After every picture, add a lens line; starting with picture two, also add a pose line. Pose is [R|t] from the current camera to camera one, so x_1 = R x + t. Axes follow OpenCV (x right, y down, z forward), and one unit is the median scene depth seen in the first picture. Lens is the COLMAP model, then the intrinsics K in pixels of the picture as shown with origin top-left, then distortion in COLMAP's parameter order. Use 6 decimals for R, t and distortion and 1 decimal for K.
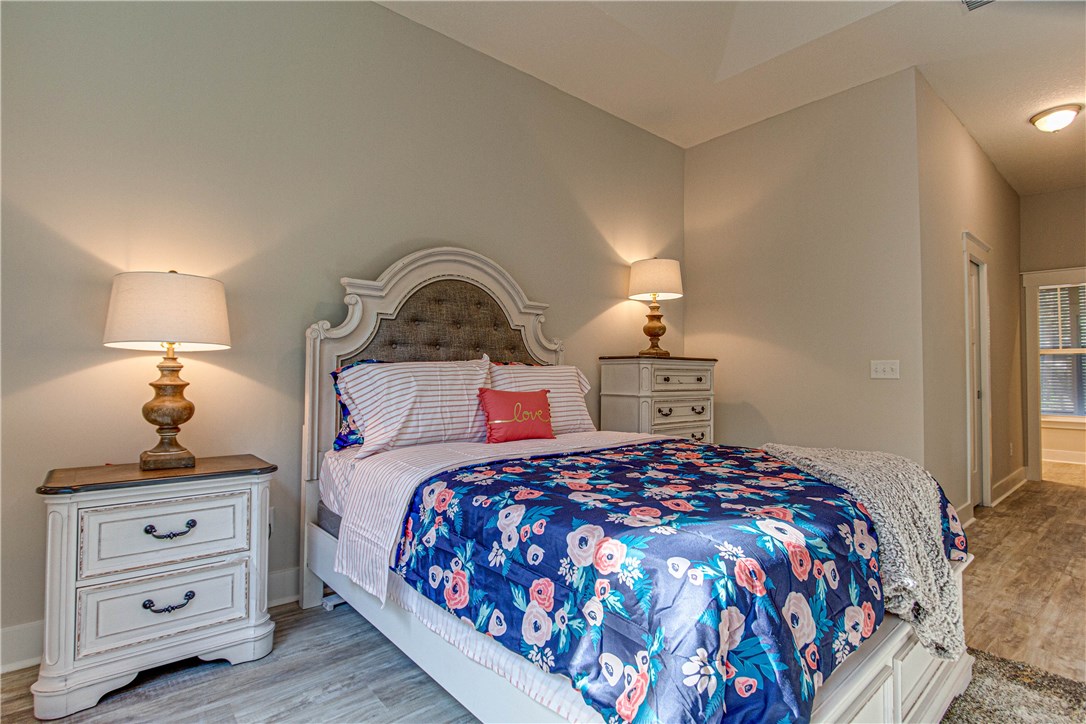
lens RADIAL K [[536.2, 0, 539.6], [0, 536.2, 354.7], [0, 0, 1]] dist [-0.017409, 0.000820]
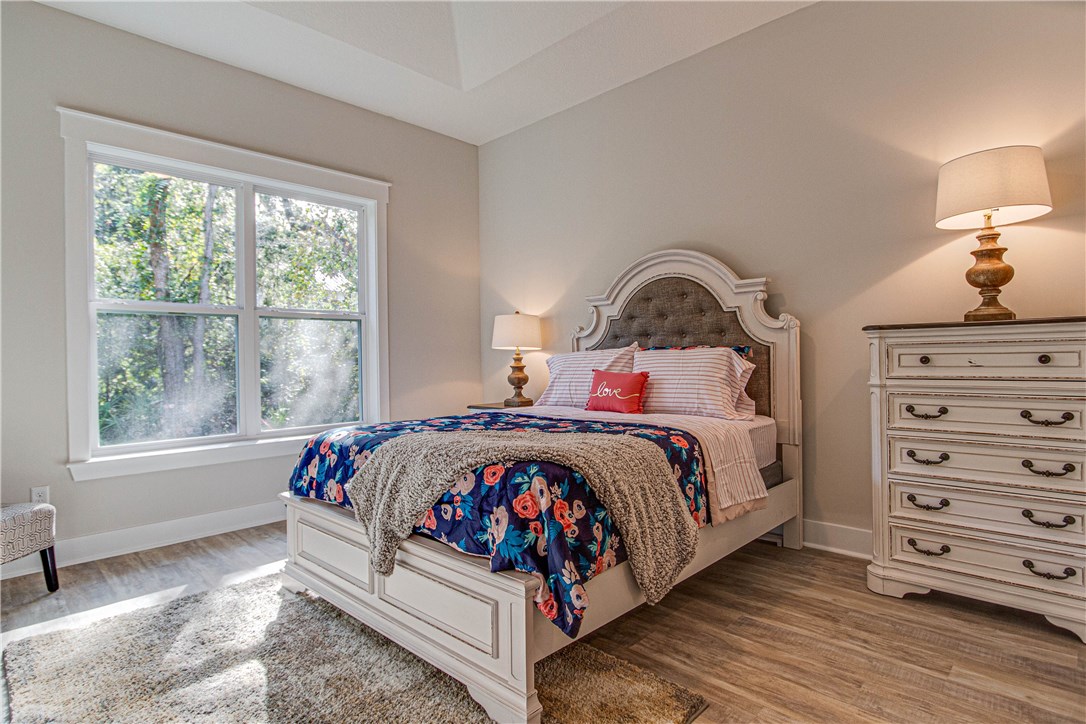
lens RADIAL K [[565.8, 0, 543.8], [0, 565.8, 356.9], [0, 0, 1]] dist [0.000499, 0.000807]
pose [[0.095180, -0.016487, -0.995324, 1.052891], [0.051411, 0.998610, -0.011625, 0.033515], [0.994132, -0.050064, 0.095895, 0.611990]]
